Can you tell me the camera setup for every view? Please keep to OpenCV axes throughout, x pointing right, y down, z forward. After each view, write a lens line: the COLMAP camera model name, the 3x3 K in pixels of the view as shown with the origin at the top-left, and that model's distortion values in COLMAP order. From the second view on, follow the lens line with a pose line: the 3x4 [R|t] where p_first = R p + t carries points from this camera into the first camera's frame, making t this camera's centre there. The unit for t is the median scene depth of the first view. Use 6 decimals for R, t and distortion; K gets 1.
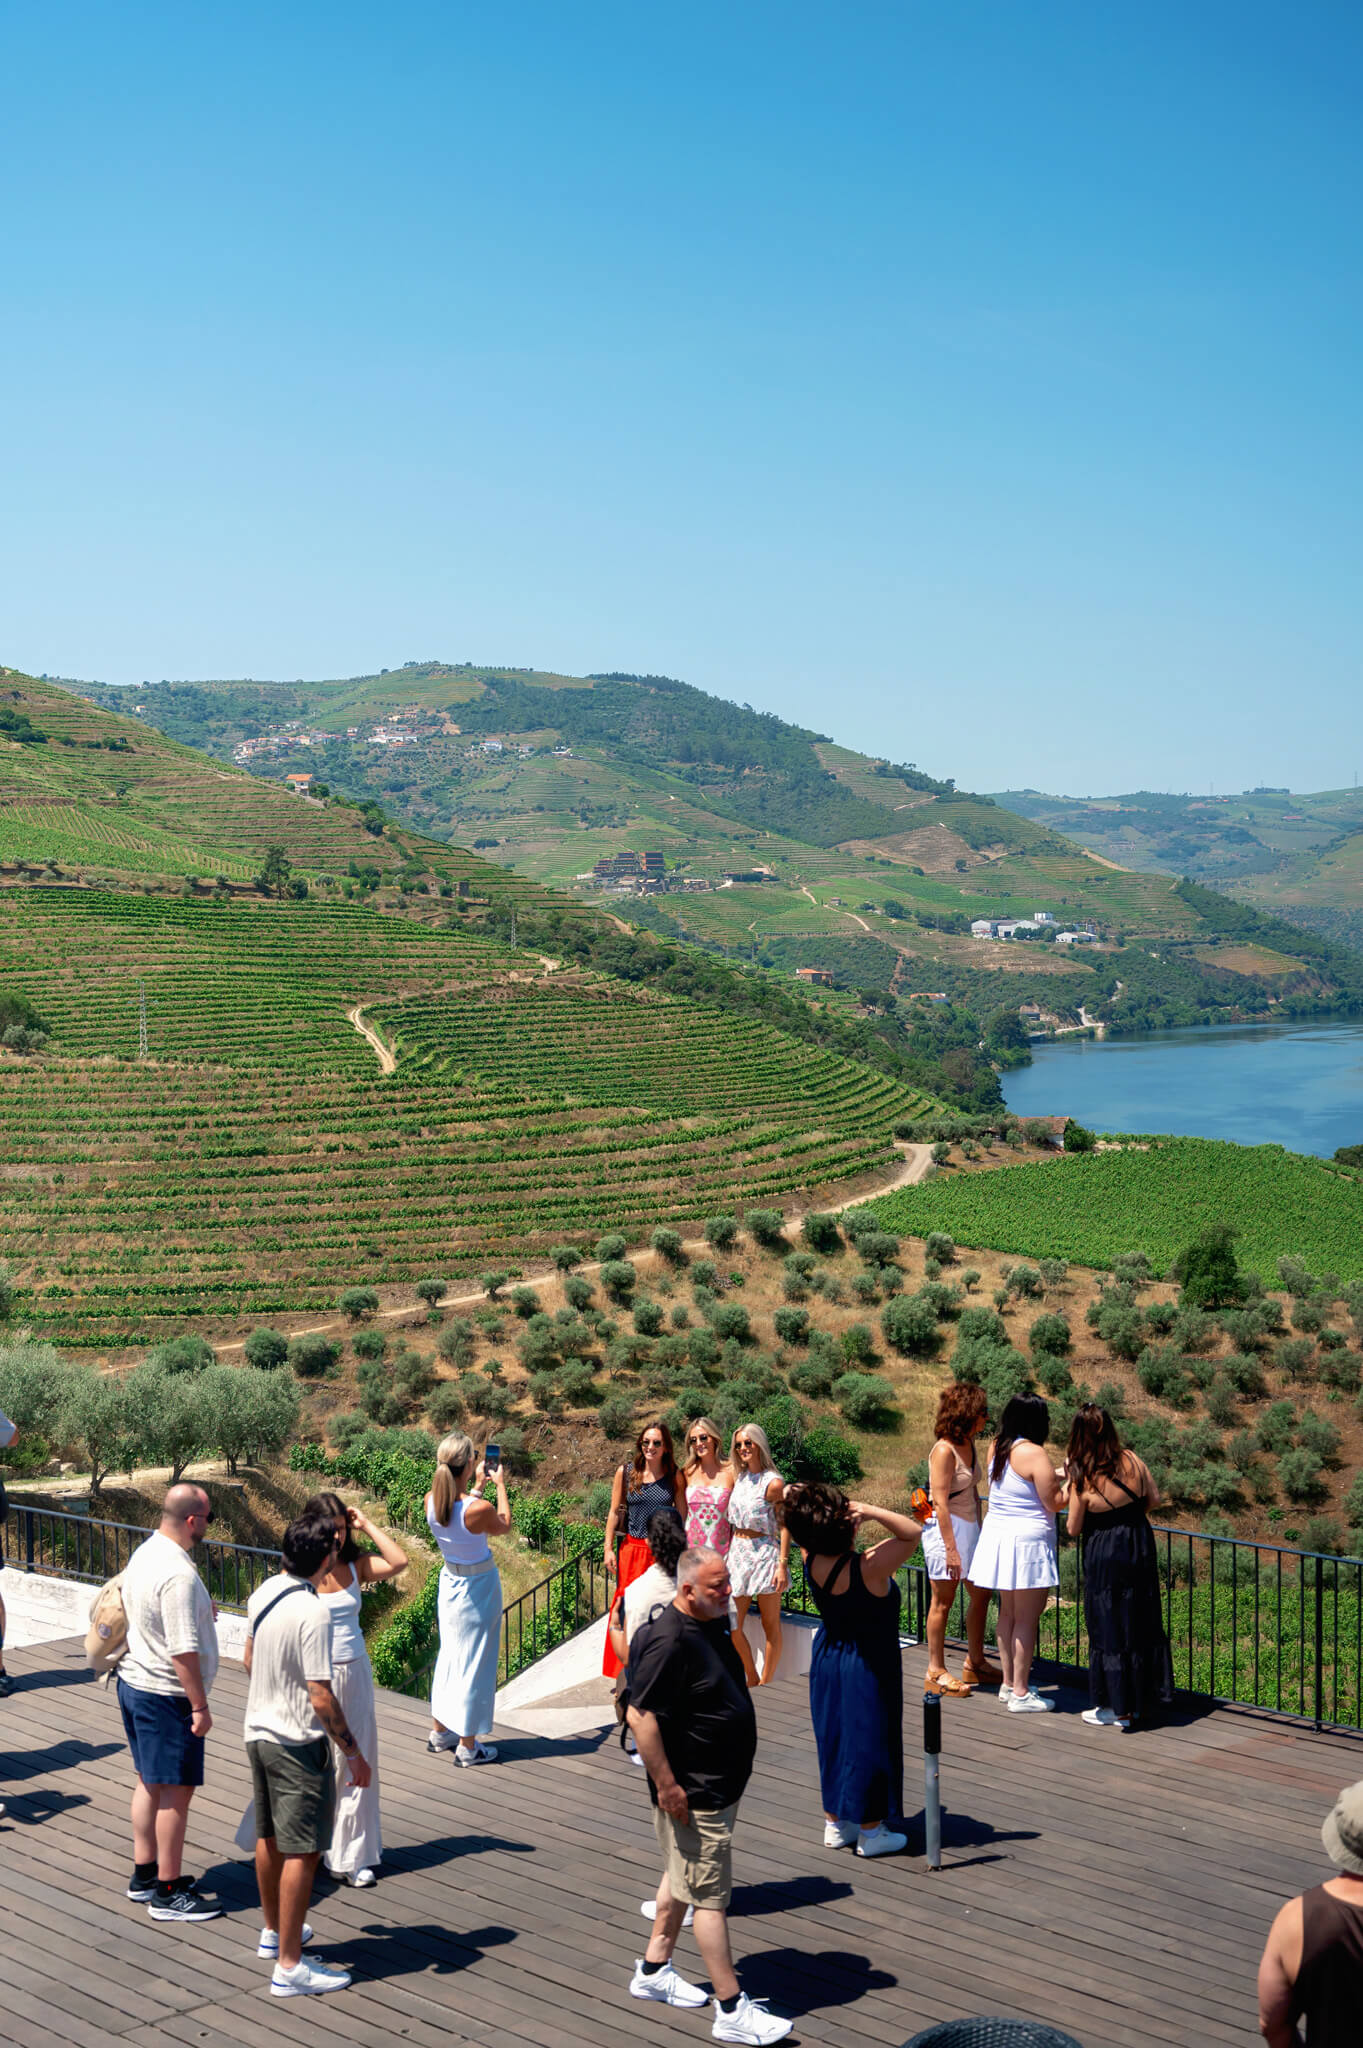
lens RADIAL K [[2860.7, 0, 681.2], [0, 2860.7, 1103.5], [0, 0, 1]] dist [0.006324, -0.003884]
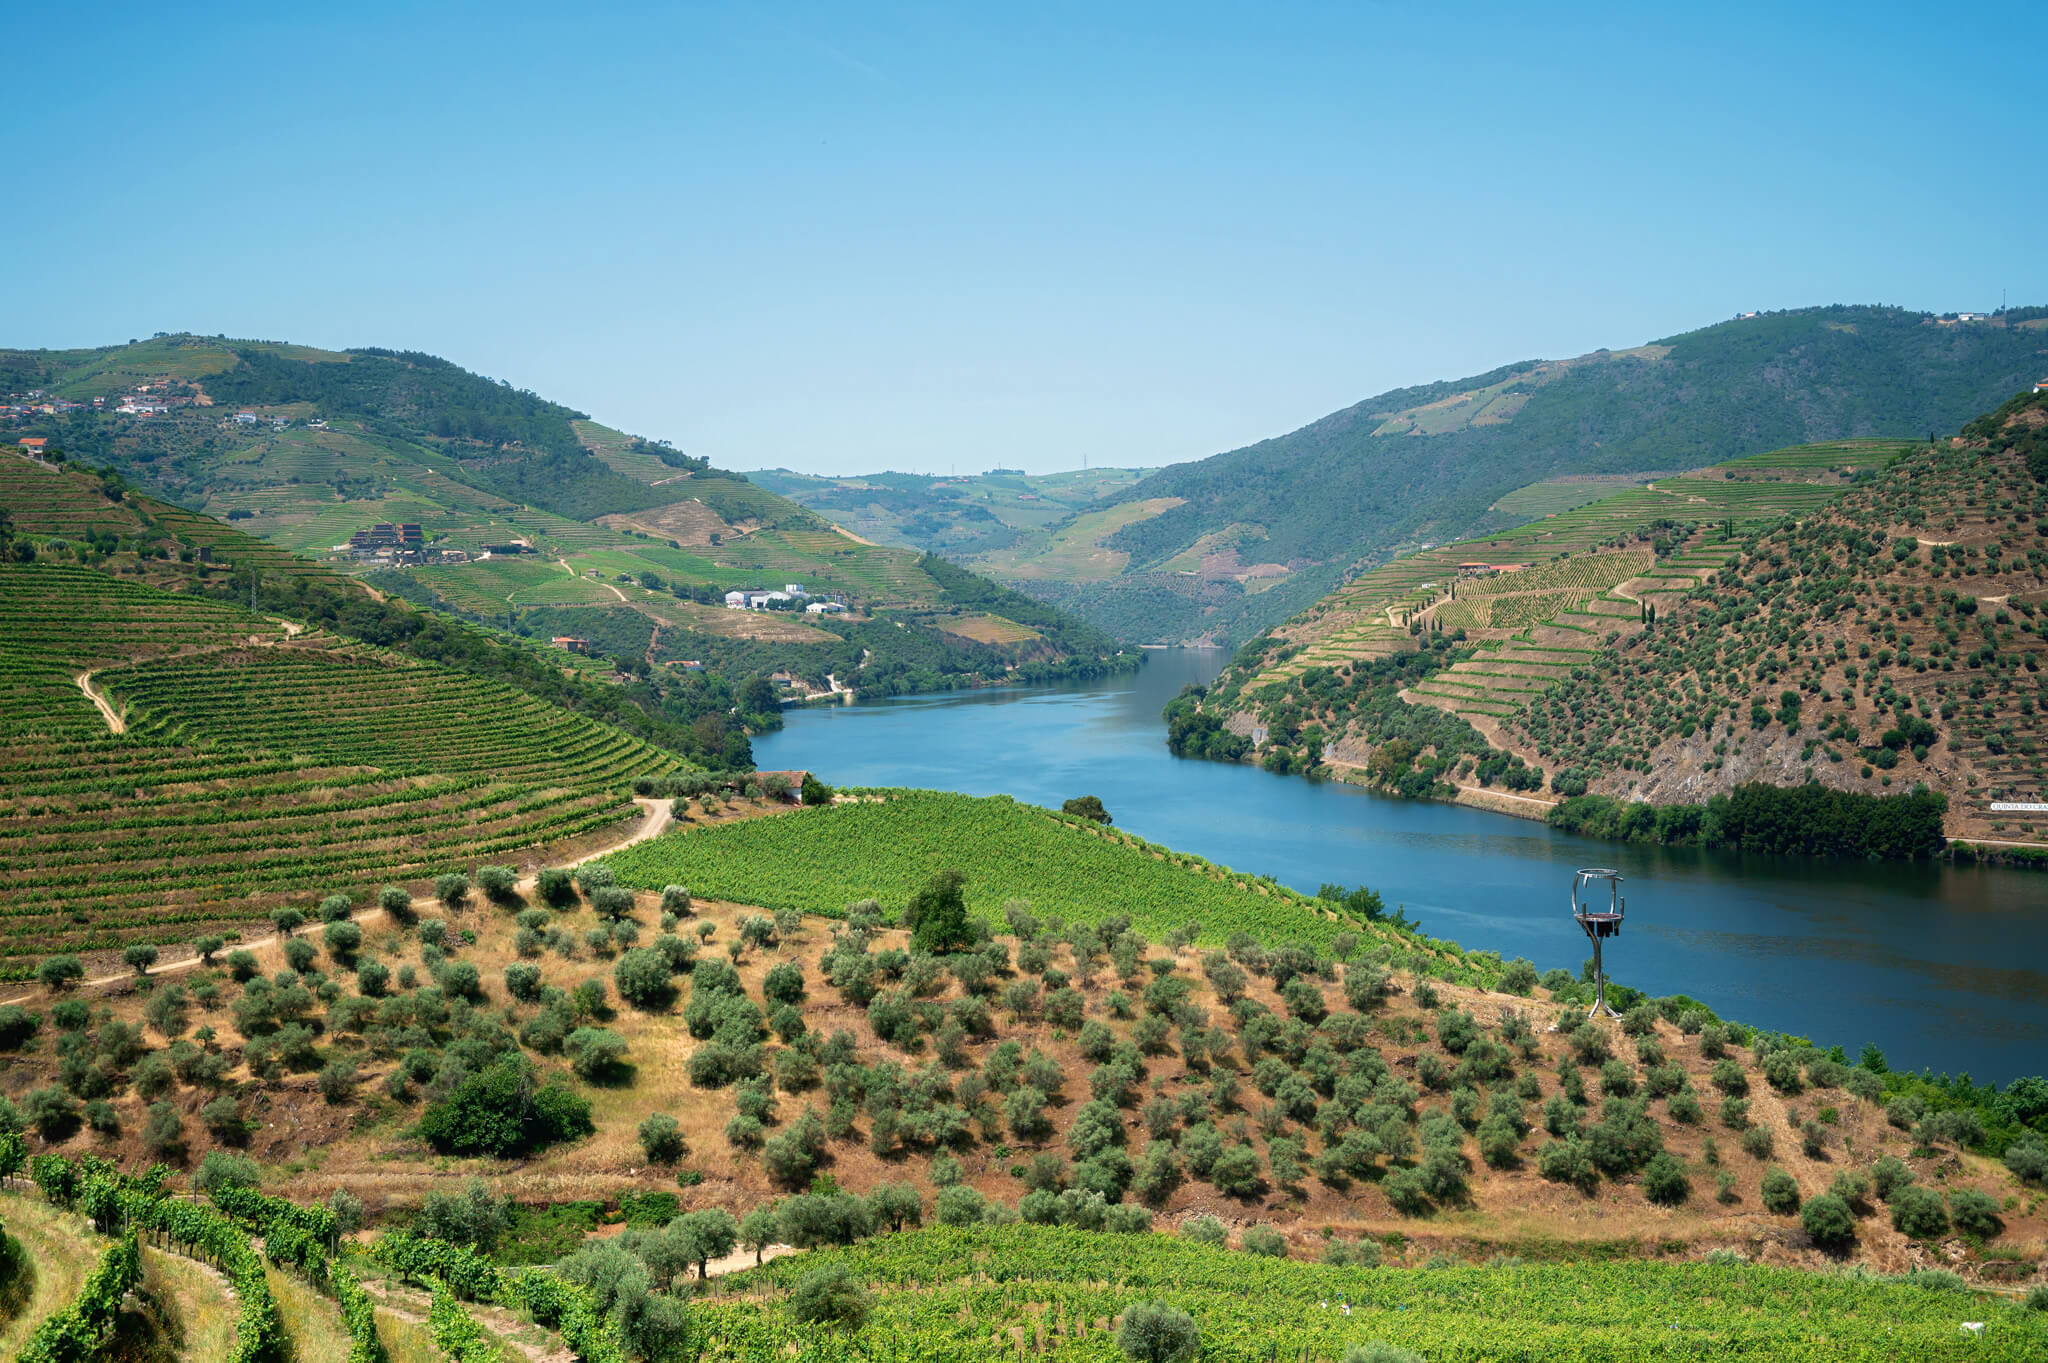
lens RADIAL K [[3593.0, 0, 1024.0], [0, 3593.0, 681.5], [0, 0, 1]] dist [0.027075, -0.054008]
pose [[0.971503, -0.011522, 0.236748, -0.088601], [0.009690, 0.999913, 0.008902, -0.036437], [-0.236830, -0.006355, 0.971530, -0.252511]]
